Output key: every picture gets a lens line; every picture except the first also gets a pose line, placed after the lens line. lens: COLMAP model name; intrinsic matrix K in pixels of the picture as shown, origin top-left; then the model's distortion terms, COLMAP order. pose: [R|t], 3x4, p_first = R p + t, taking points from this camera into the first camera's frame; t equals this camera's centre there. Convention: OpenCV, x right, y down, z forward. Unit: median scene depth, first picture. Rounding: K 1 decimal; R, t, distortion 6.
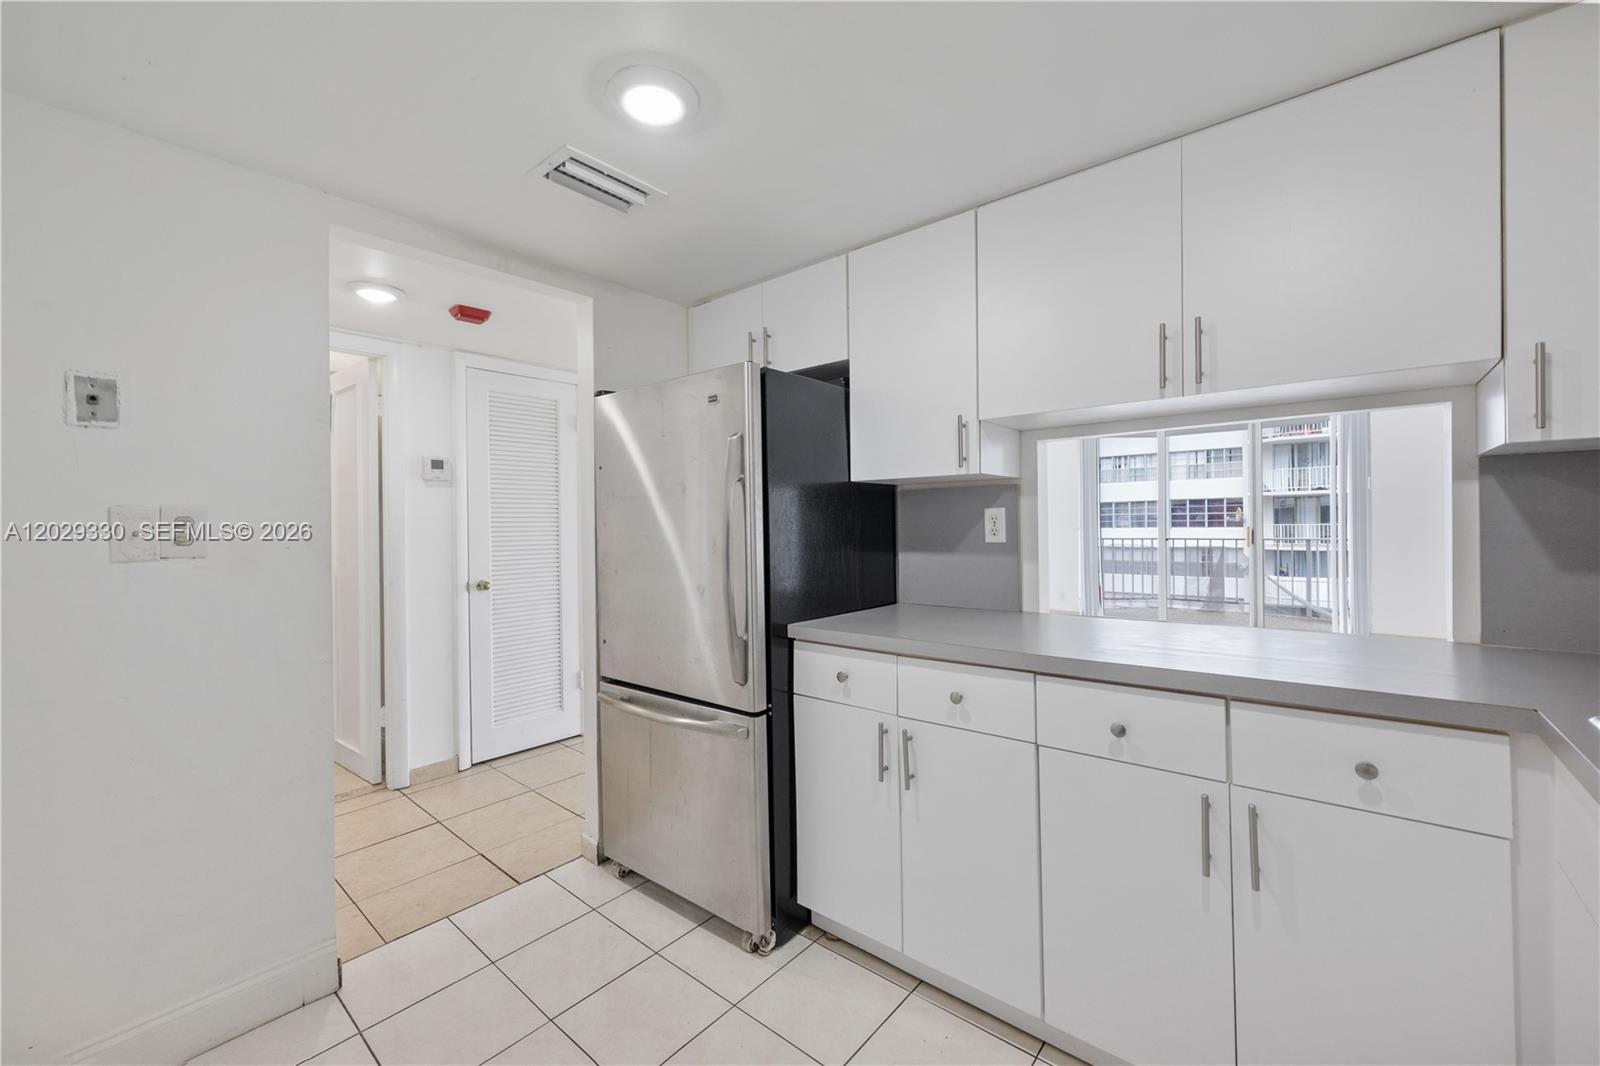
lens RADIAL K [[642.7, 0, 790.5], [0, 642.7, 524.4], [0, 0, 1]] dist [-0.003386, -0.000364]
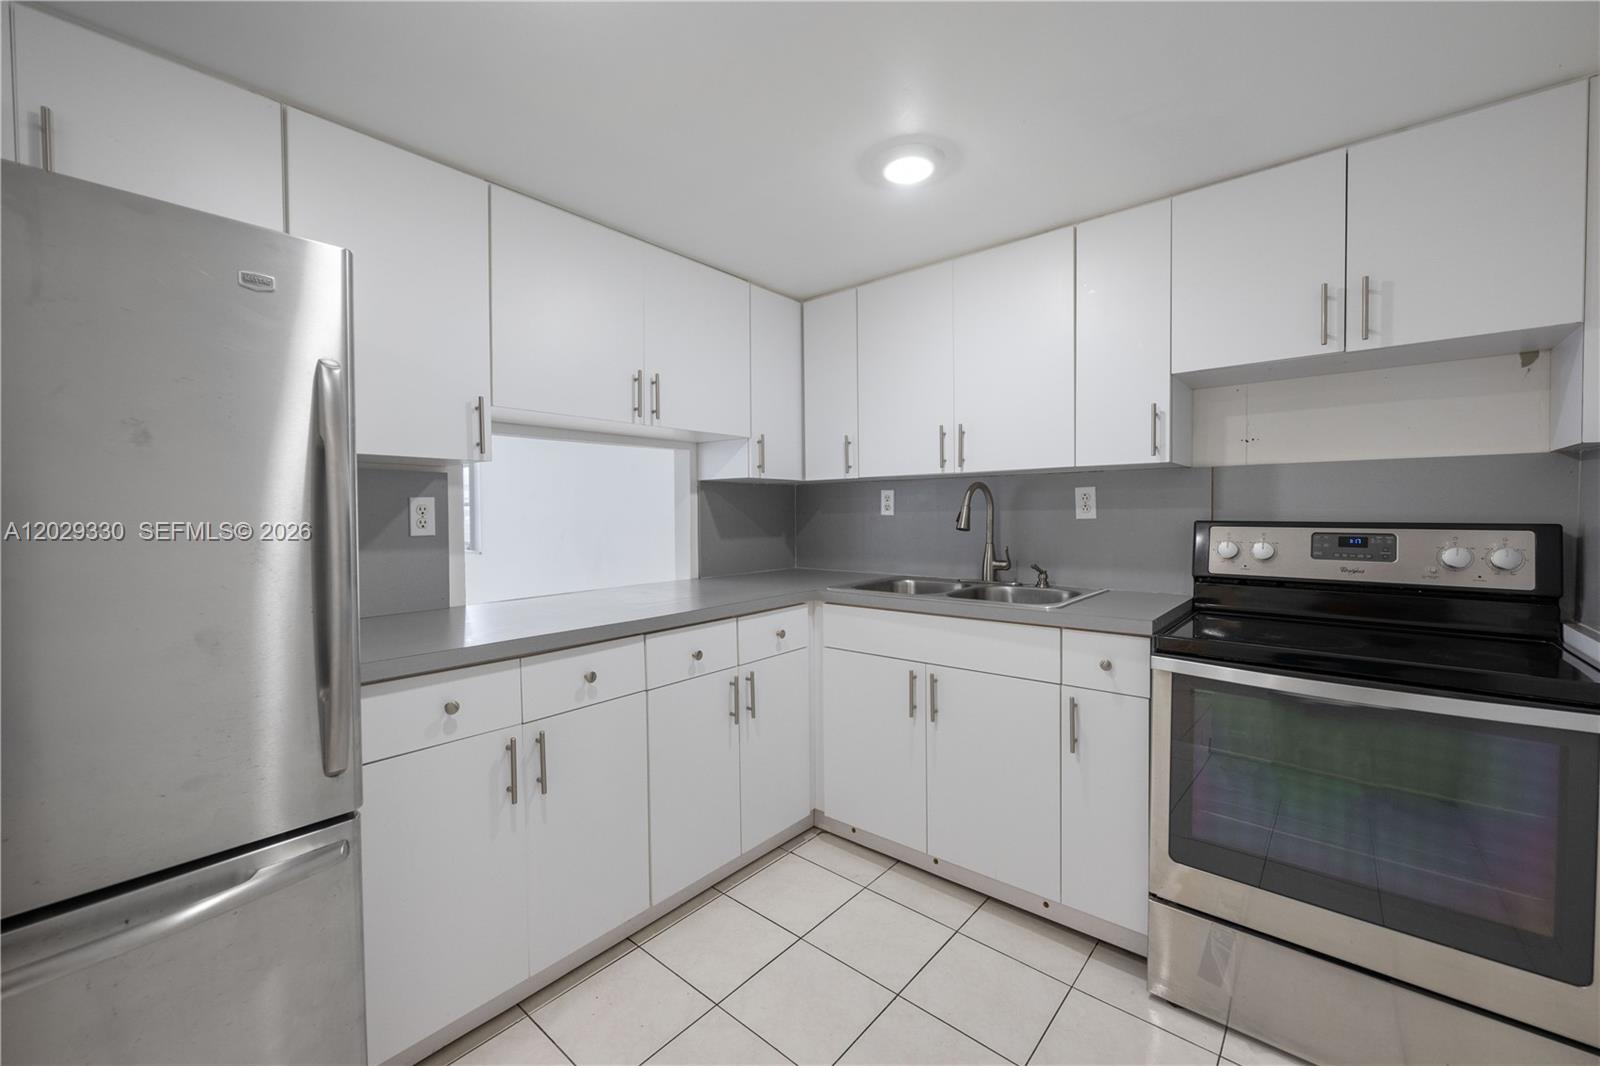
lens RADIAL K [[642.7, 0, 789.4], [0, 642.7, 527.3], [0, 0, 1]] dist [-0.003386, -0.000364]
pose [[0.010826, -0.010475, 0.999887, -0.661279], [0.000151, 0.999945, 0.010474, 0.008177], [-0.999941, 0.000037, 0.010827, 0.549291]]
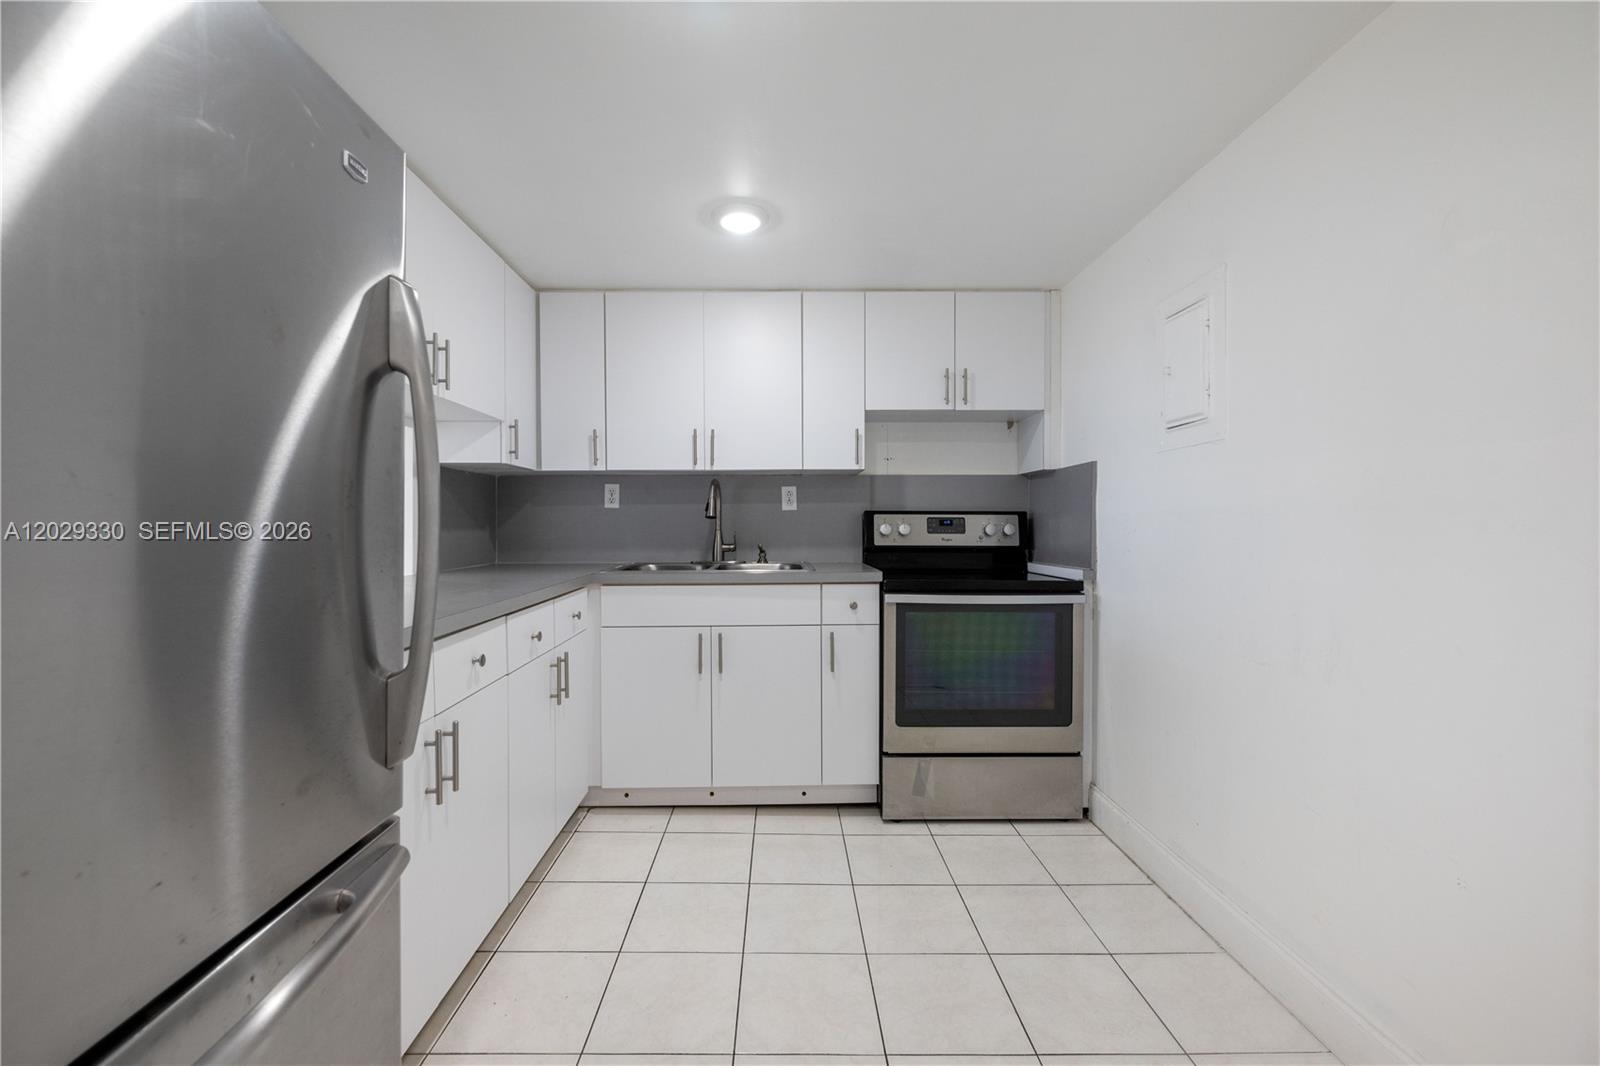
lens RADIAL K [[642.7, 0, 776.2], [0, 642.7, 533.0], [0, 0, 1]] dist [-0.003386, -0.000364]
pose [[-0.651271, 0.004962, 0.758829, -0.646753], [0.005007, 0.999985, -0.002242, 0.063681], [-0.758829, 0.002339, -0.651286, 1.063293]]
